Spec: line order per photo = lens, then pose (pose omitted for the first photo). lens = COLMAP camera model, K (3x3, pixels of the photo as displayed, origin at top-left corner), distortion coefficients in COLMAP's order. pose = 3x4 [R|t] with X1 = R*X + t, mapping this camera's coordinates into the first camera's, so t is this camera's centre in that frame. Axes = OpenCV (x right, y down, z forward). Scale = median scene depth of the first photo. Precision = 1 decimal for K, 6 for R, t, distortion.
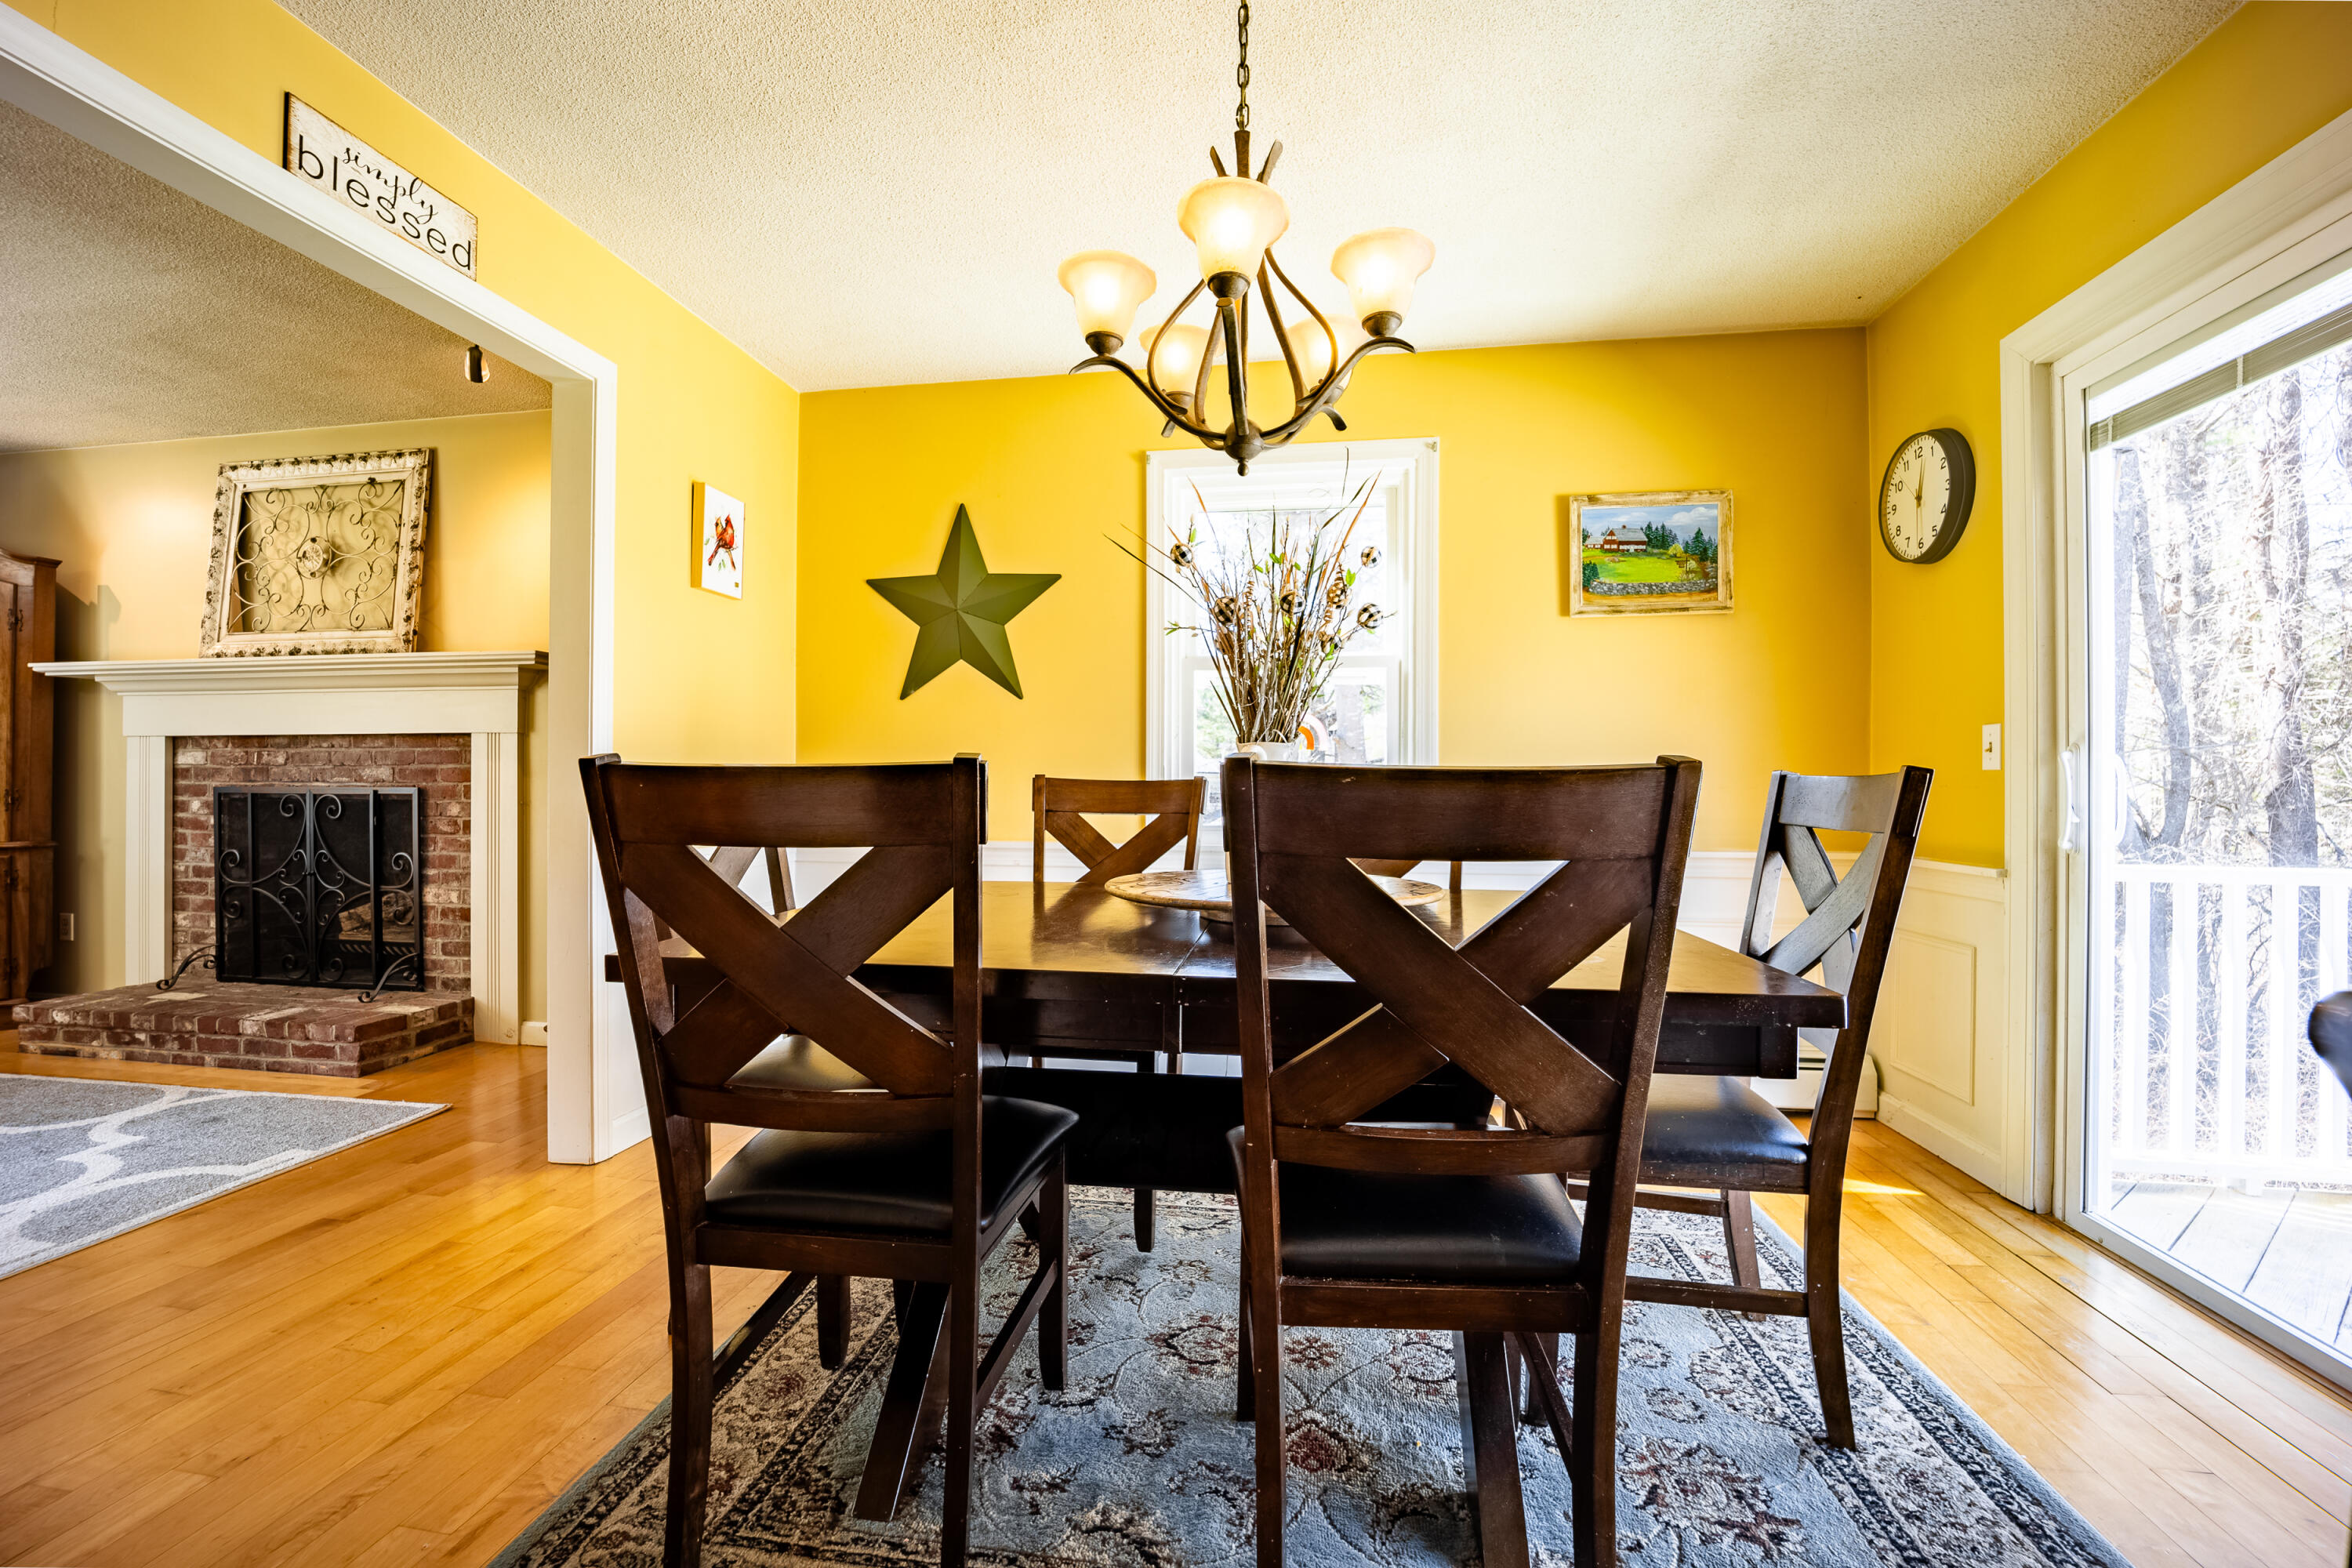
lens RADIAL K [[959.5, 0, 1176.0], [0, 959.5, 784.0], [0, 0, 1]] dist [-0.021633, -0.000337]
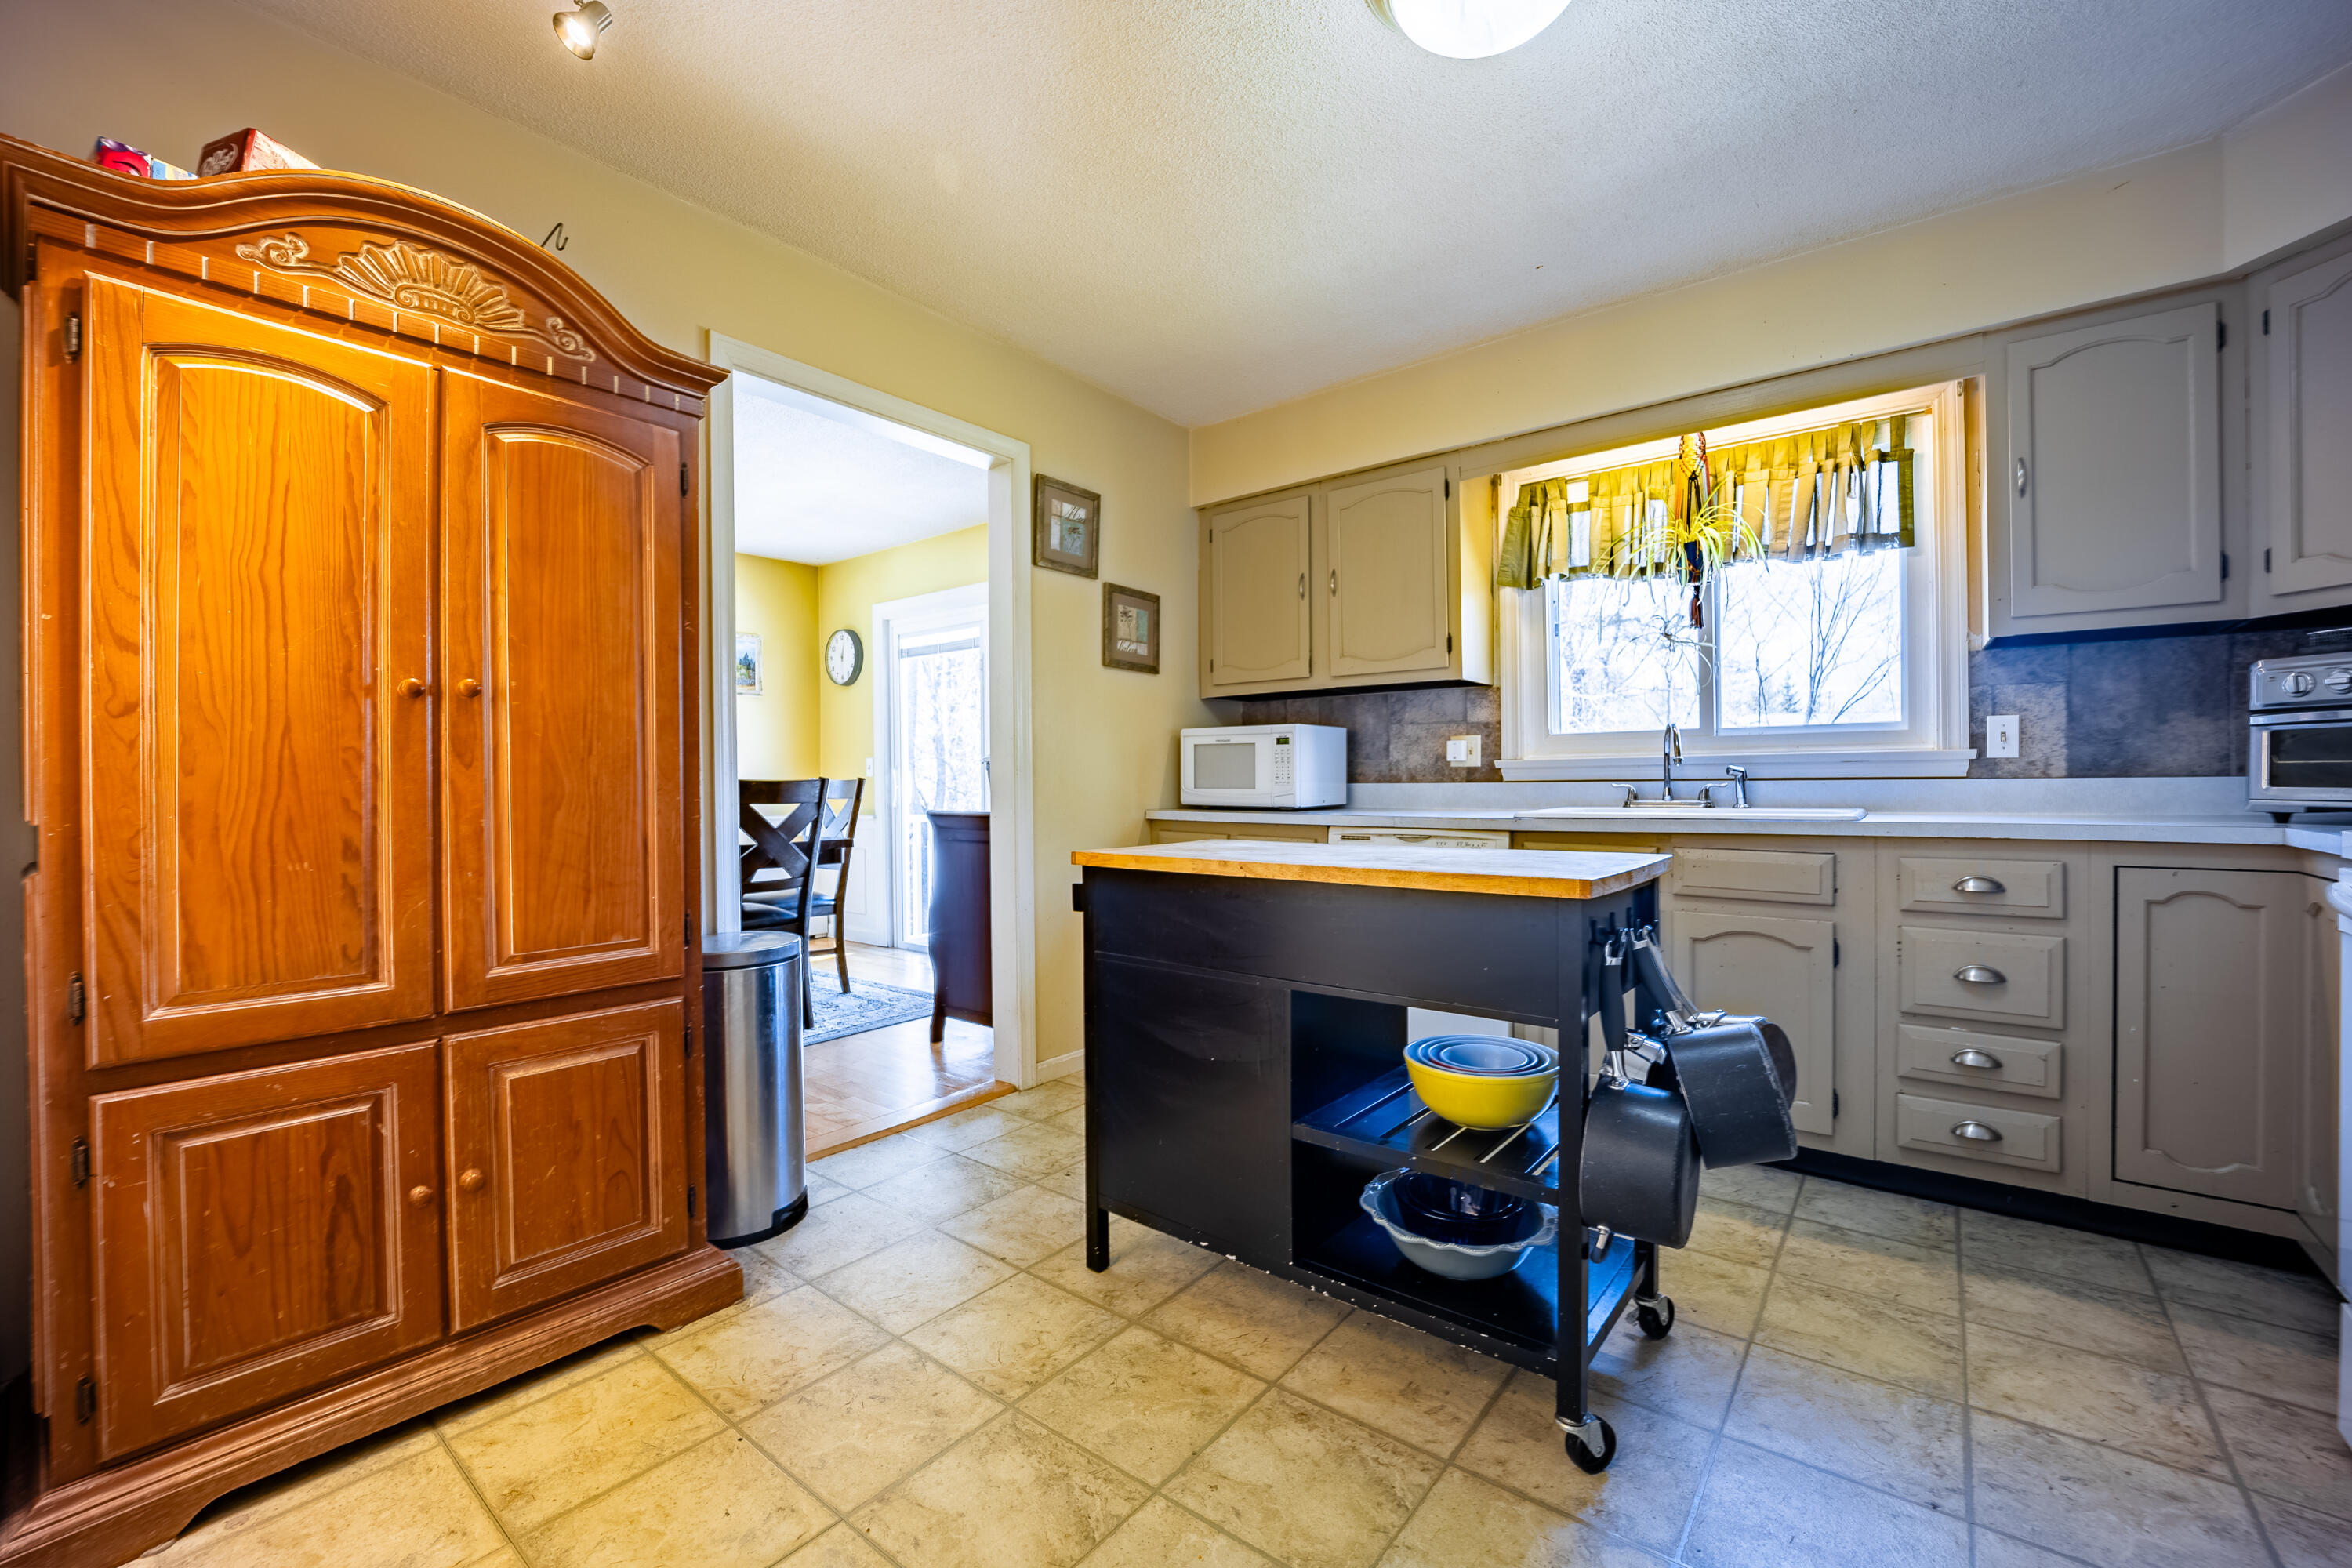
lens RADIAL K [[959.5, 0, 1176.0], [0, 959.5, 784.0], [0, 0, 1]] dist [-0.021633, -0.000337]
pose [[0.491577, -0.010002, 0.870777, -0.932855], [0.008901, 0.999940, 0.006461, -0.005231], [-0.870789, 0.004574, 0.491636, -0.938474]]
